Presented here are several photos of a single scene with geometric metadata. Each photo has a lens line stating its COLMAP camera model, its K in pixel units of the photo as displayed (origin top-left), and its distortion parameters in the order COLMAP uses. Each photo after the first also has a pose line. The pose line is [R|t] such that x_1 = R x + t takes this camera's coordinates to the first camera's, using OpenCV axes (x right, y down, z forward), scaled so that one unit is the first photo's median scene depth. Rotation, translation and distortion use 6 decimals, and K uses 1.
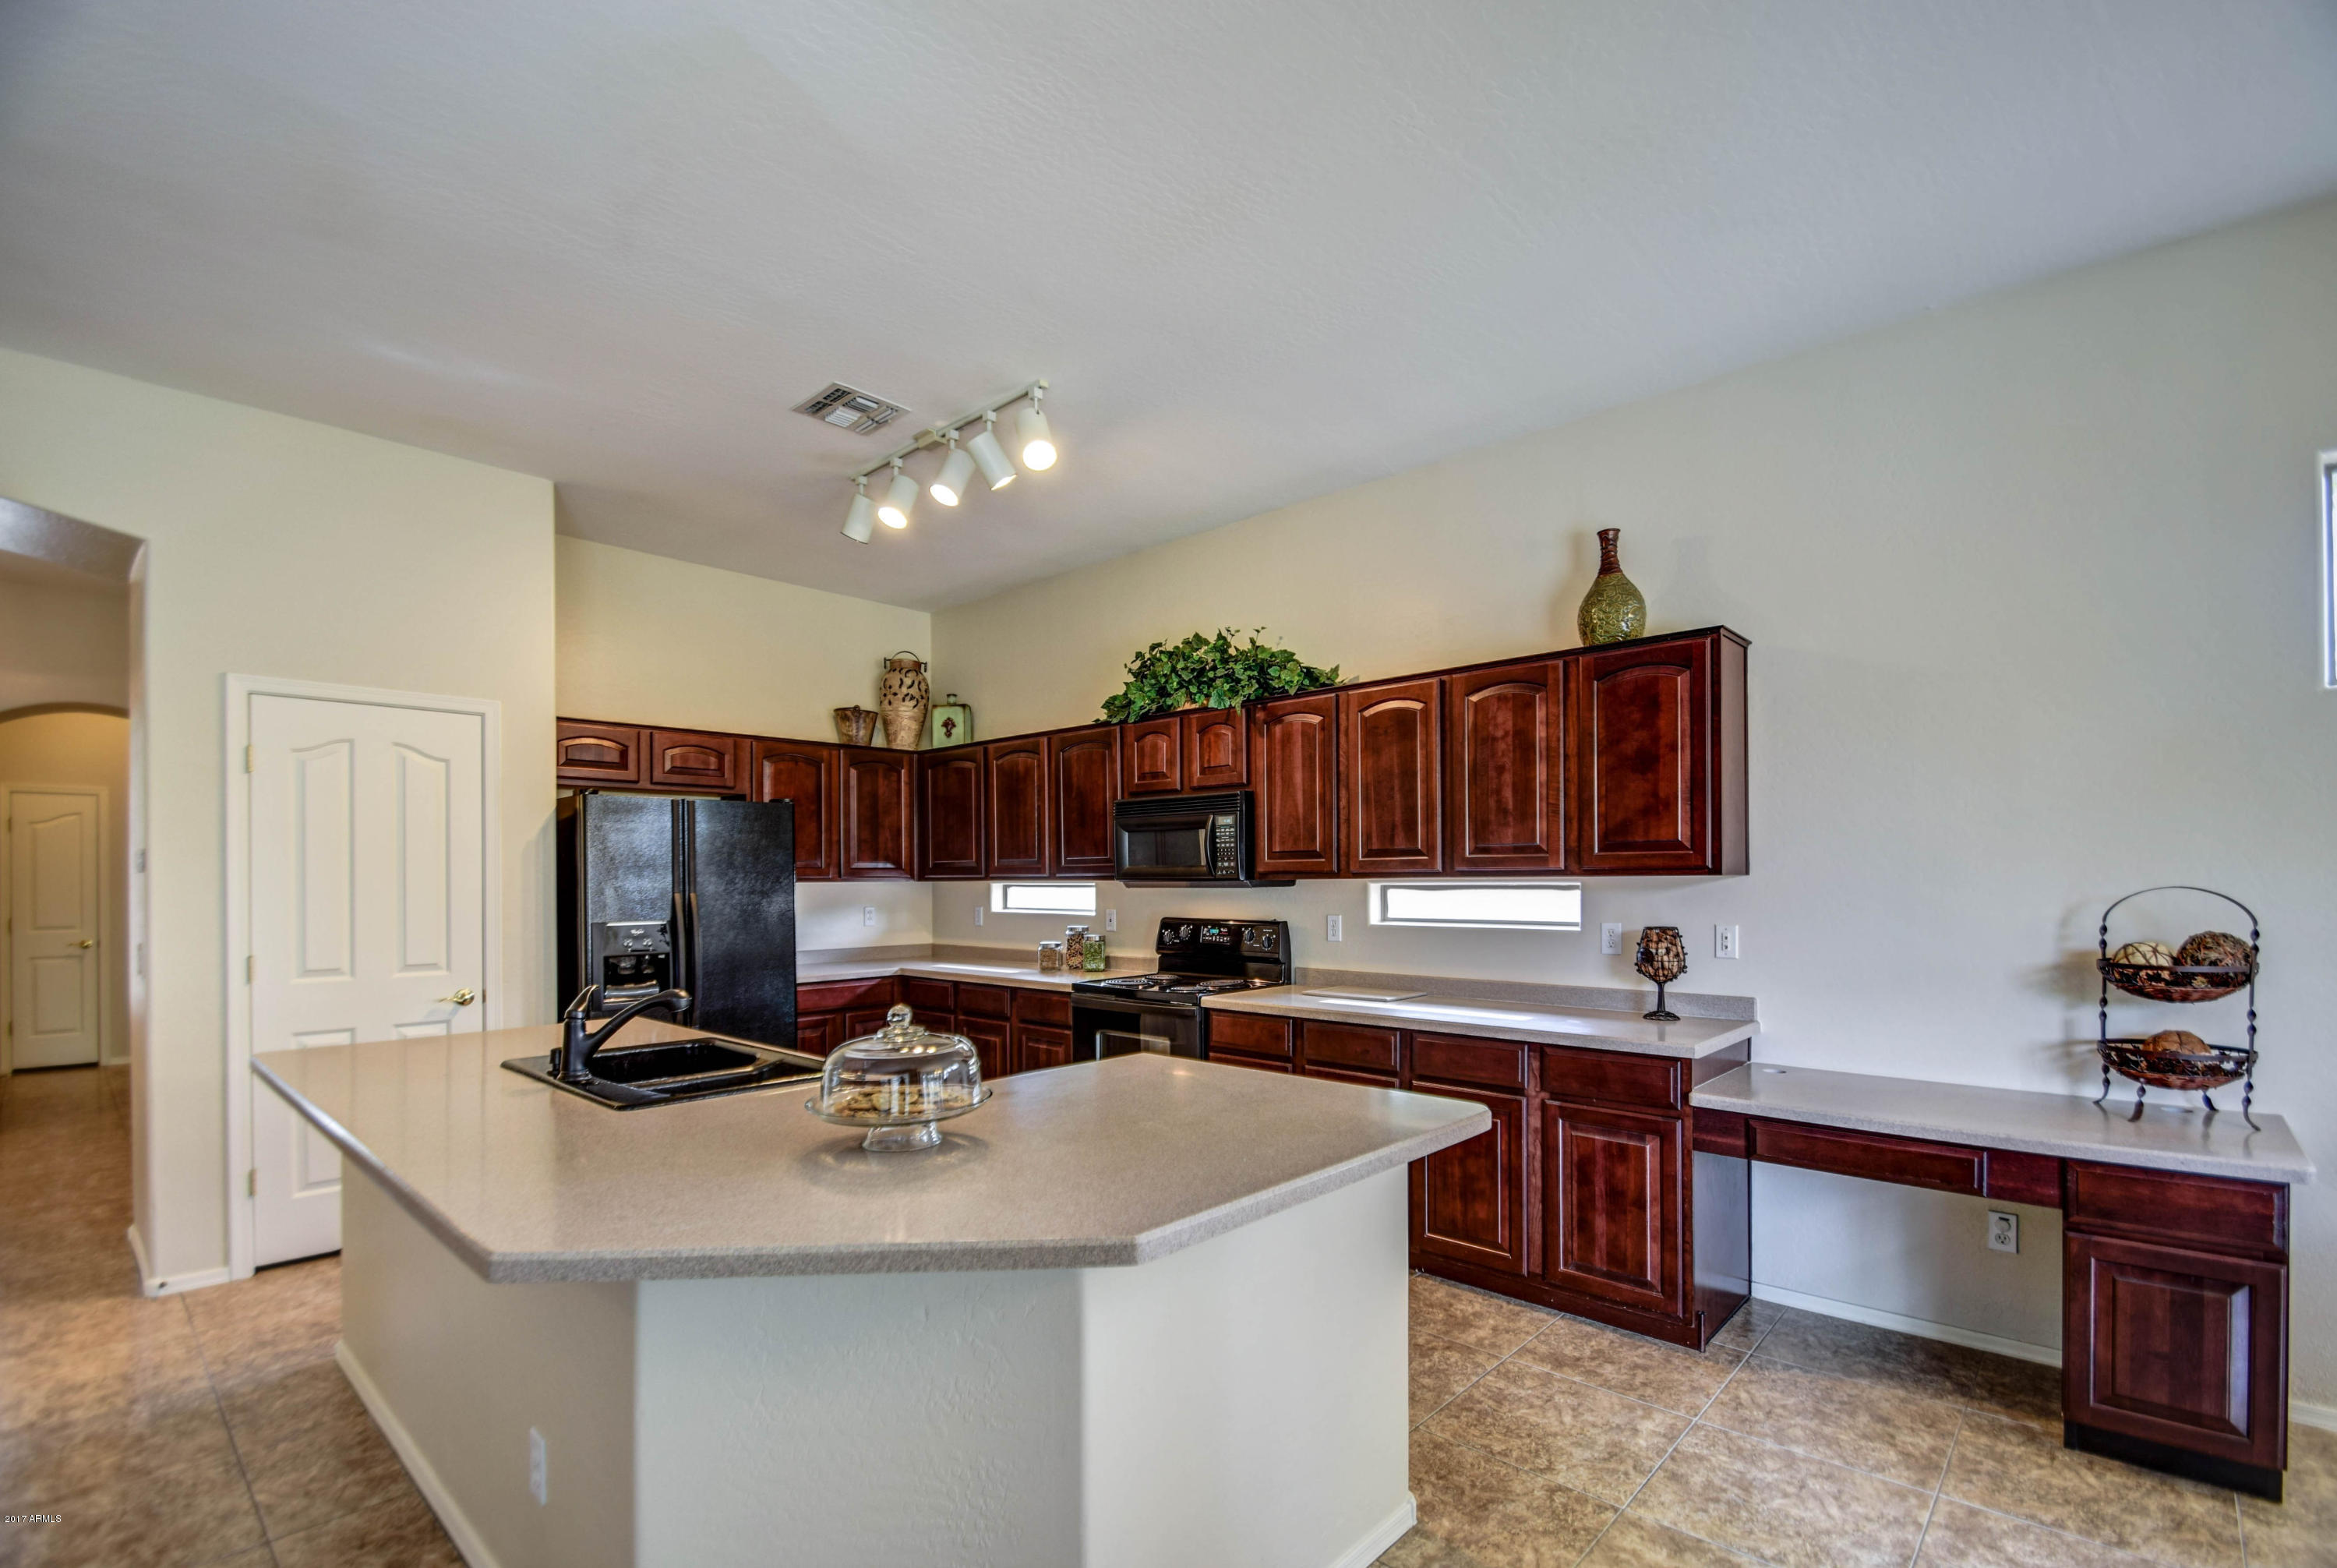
lens RADIAL K [[1040.6, 0, 1180.6], [0, 1040.6, 889.3], [0, 0, 1]] dist [0.007479, -0.005607]
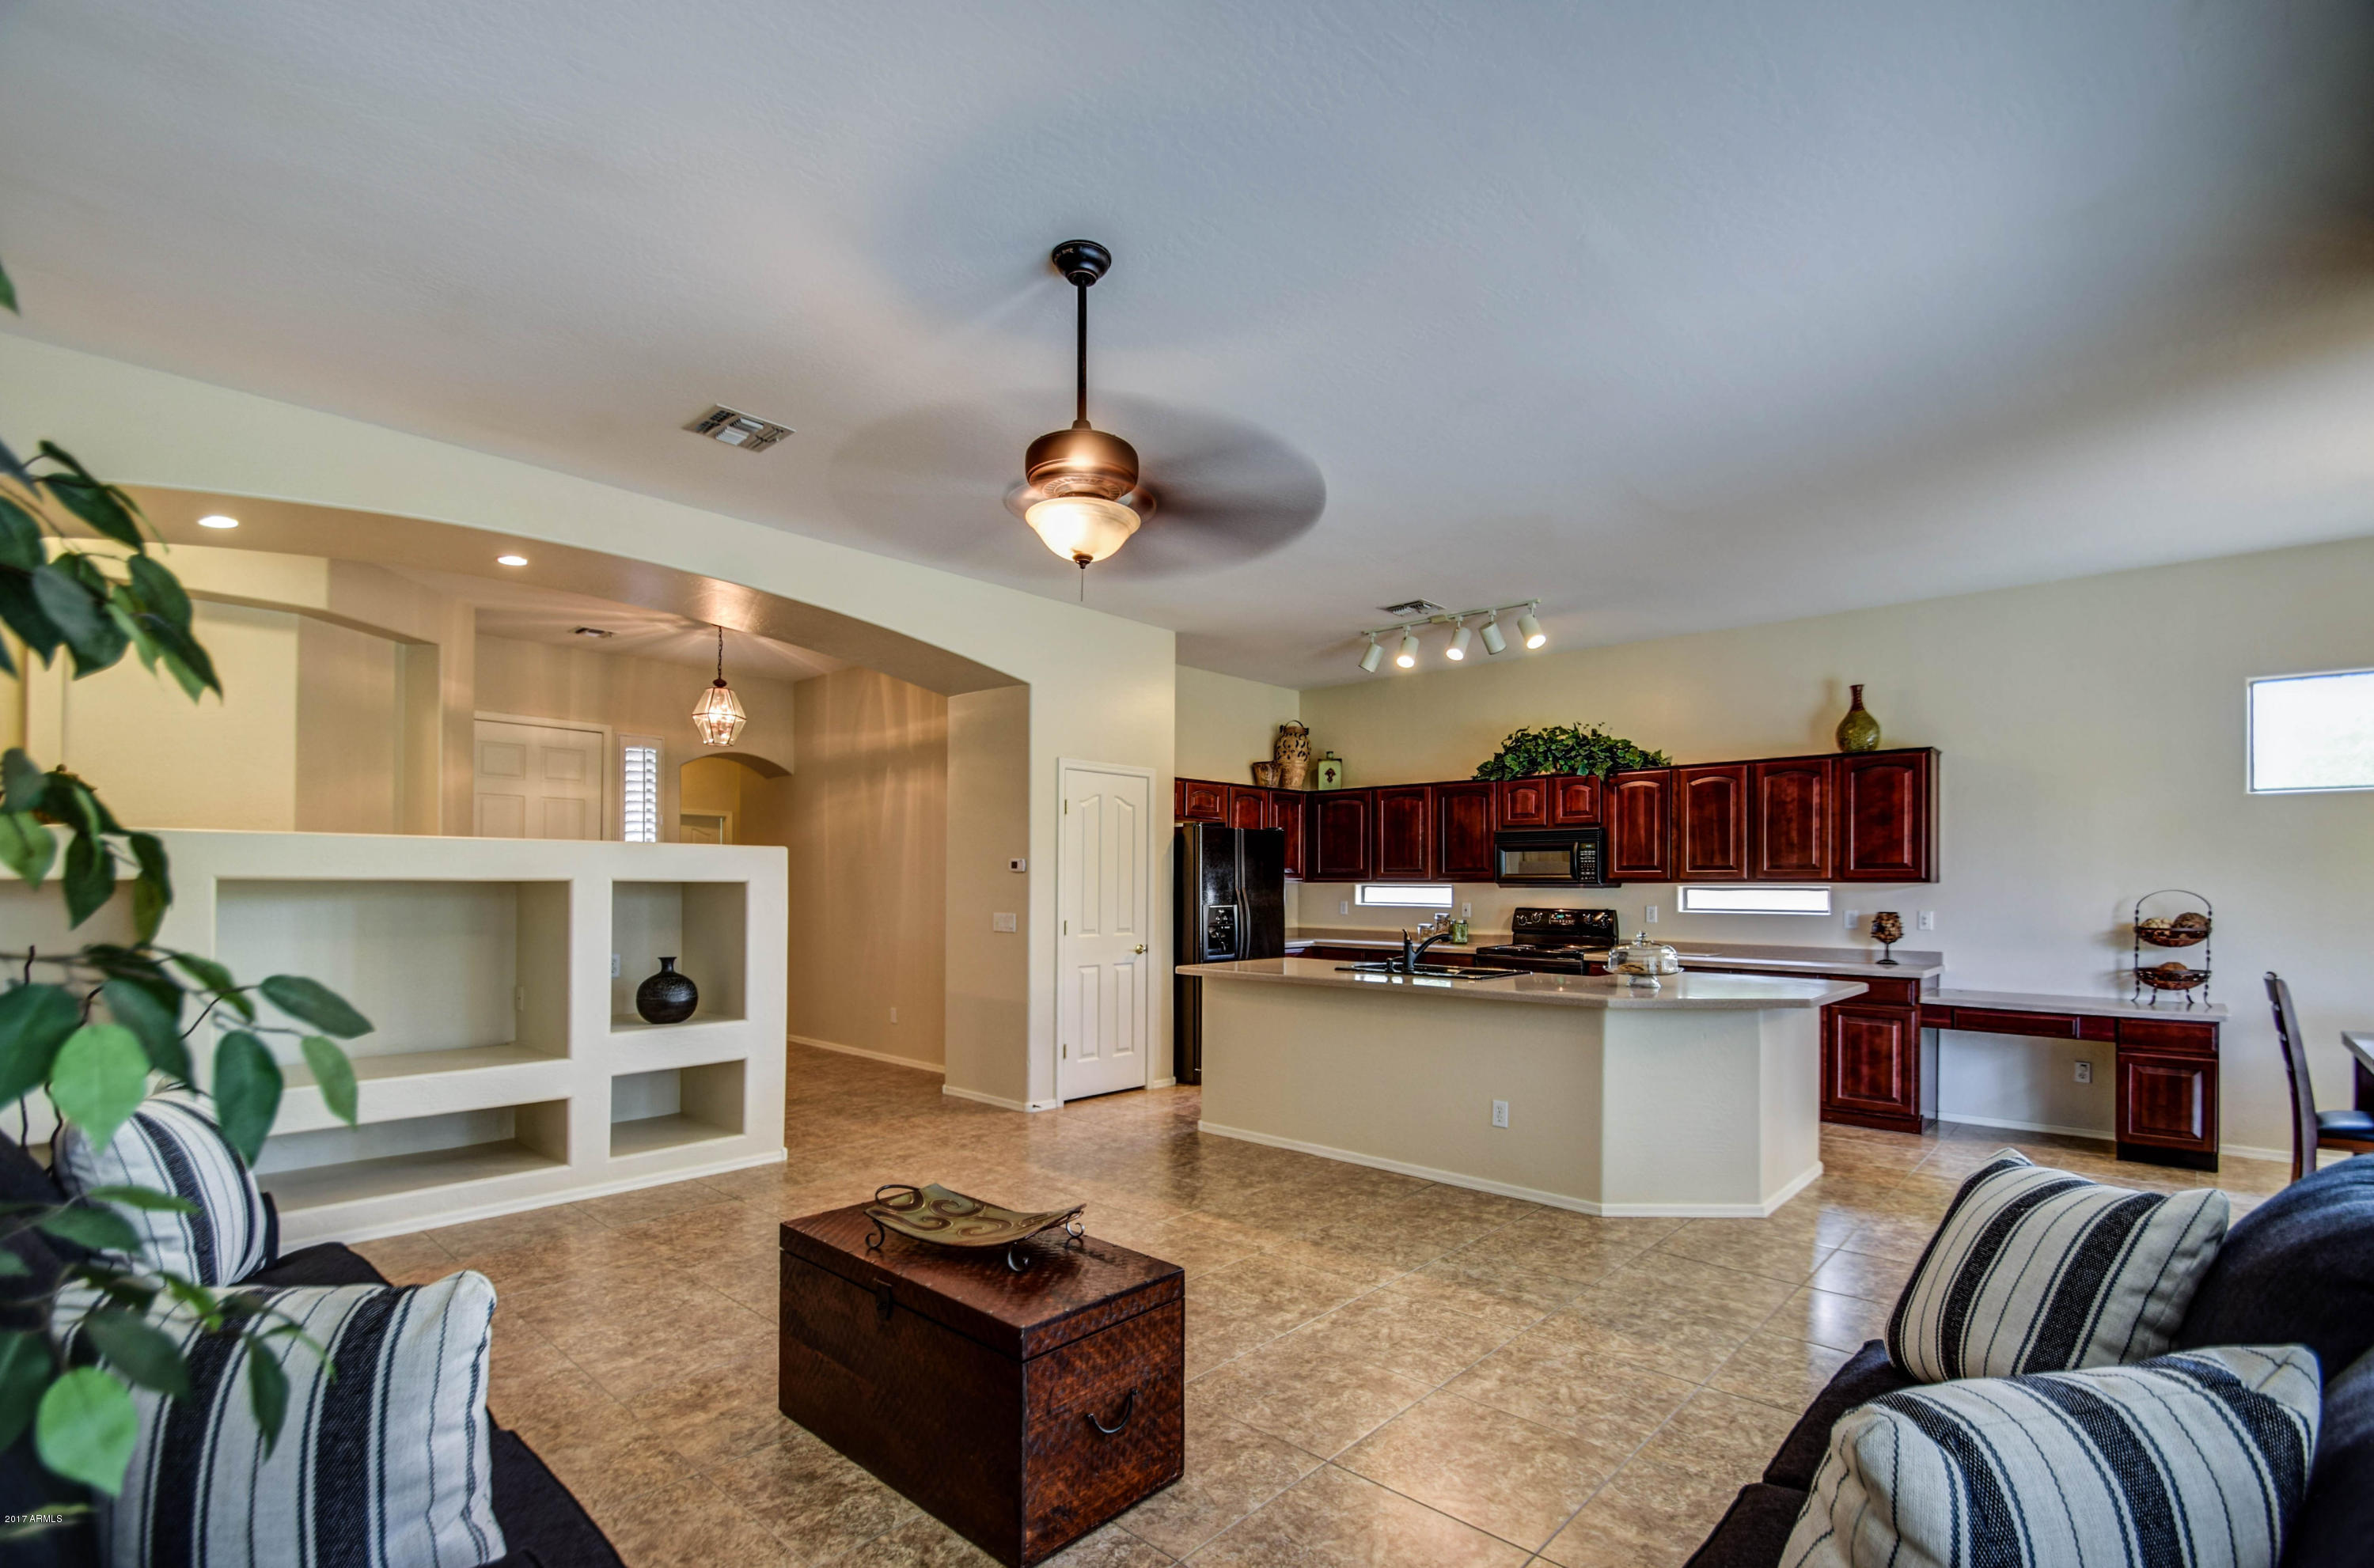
lens RADIAL K [[1066.1, 0, 1192.1], [0, 1066.1, 892.3], [0, 0, 1]] dist [-0.000252, -0.000851]
pose [[0.999935, 0.011191, -0.002347, -0.654588], [-0.011202, 0.999926, -0.004702, 0.022816], [0.002294, 0.004728, 0.999986, -0.743542]]
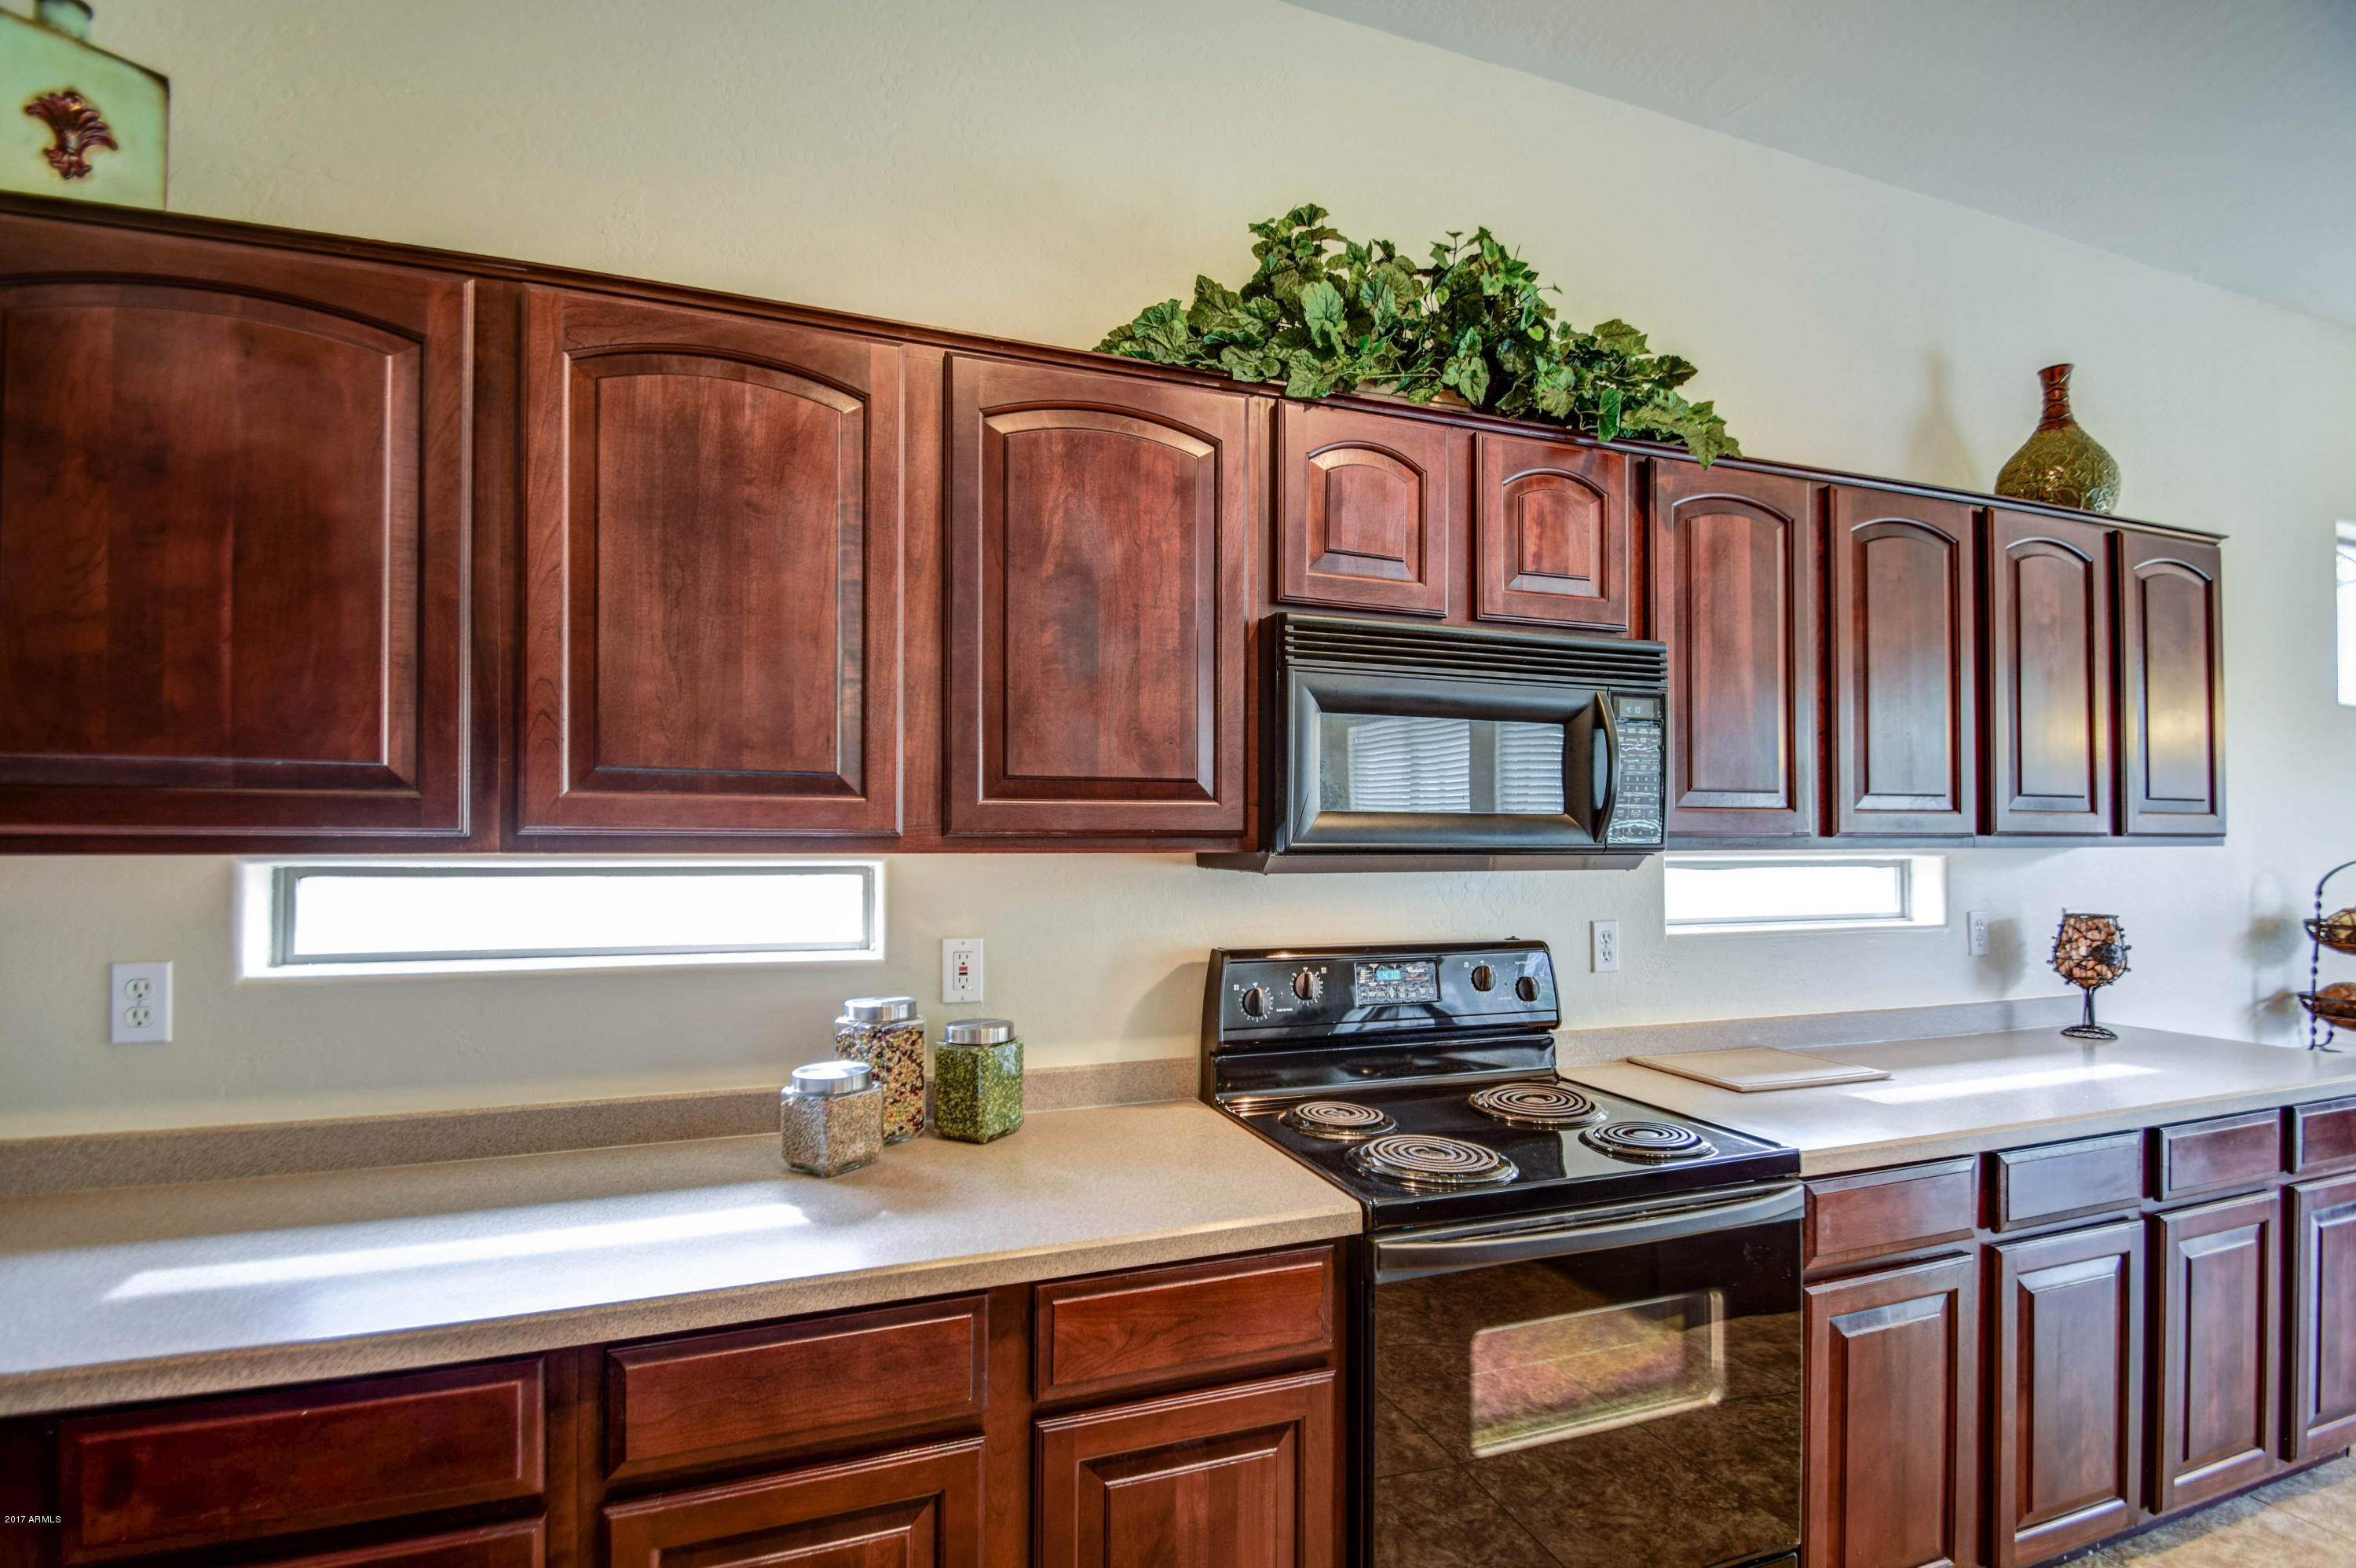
lens RADIAL K [[1041.3, 0, 1171.3], [0, 1041.3, 833.9], [0, 0, 1]] dist [-0.000503, 0.000036]
pose [[0.469977, 0.016017, 0.882533, -0.481230], [0.007771, 0.999722, -0.022282, -0.009150], [-0.882645, 0.017330, 0.469722, 1.133876]]
